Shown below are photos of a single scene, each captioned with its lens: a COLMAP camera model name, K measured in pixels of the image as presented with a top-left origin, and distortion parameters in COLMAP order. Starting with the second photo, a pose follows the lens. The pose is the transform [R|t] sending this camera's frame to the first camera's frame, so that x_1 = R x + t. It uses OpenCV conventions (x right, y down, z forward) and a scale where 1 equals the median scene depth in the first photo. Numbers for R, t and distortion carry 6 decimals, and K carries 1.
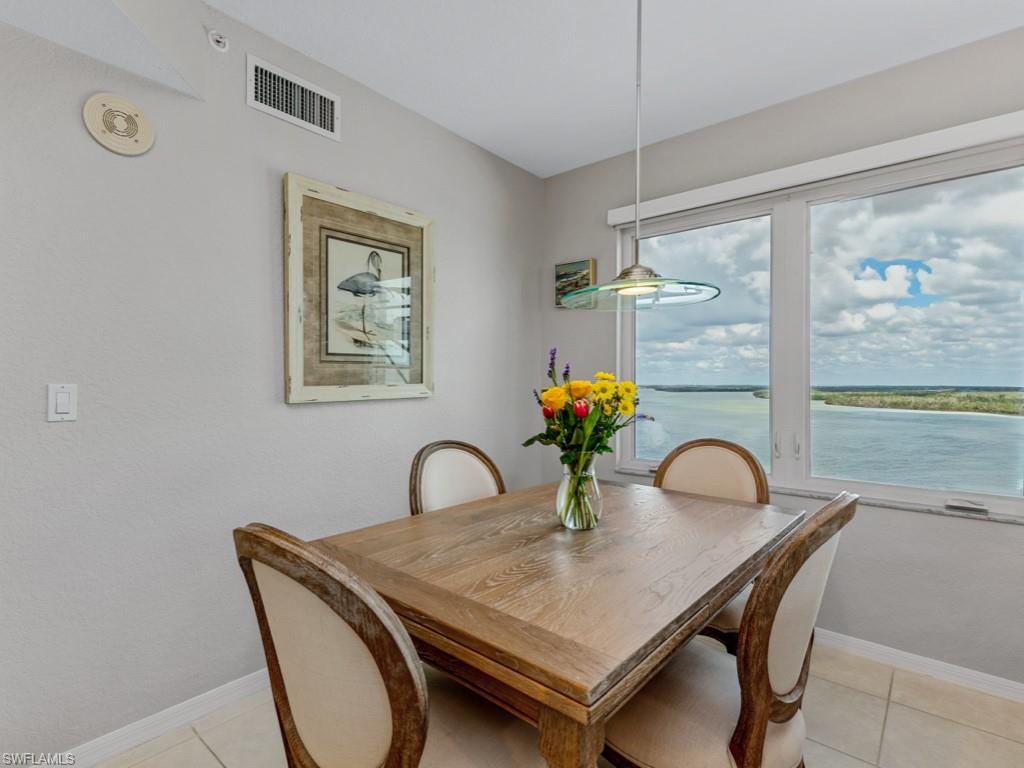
lens RADIAL K [[518.6, 0, 512.0], [0, 518.6, 384.0], [0, 0, 1]] dist [0.000234, 0.000105]
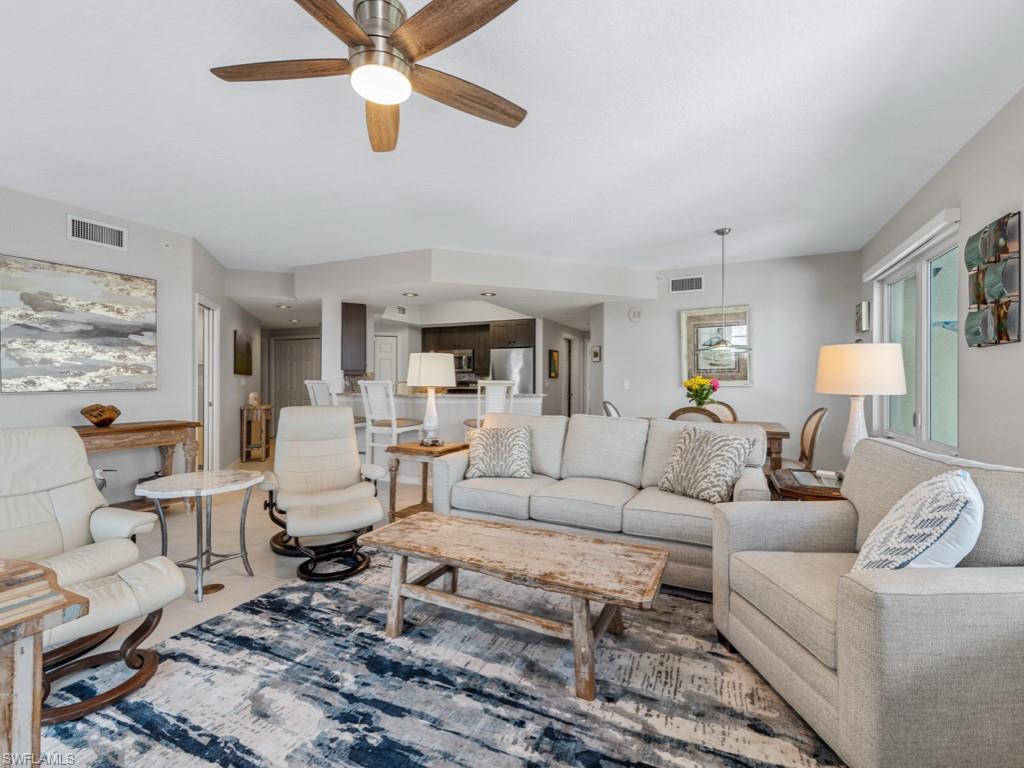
lens RADIAL K [[442.4, 0, 512.0], [0, 442.4, 384.0], [0, 0, 1]] dist [0.000860, 0.000019]
pose [[0.262962, -0.002223, -0.964804, 1.703050], [-0.007067, 0.999966, -0.004230, 0.038075], [0.964780, 0.007931, 0.262937, -0.603270]]
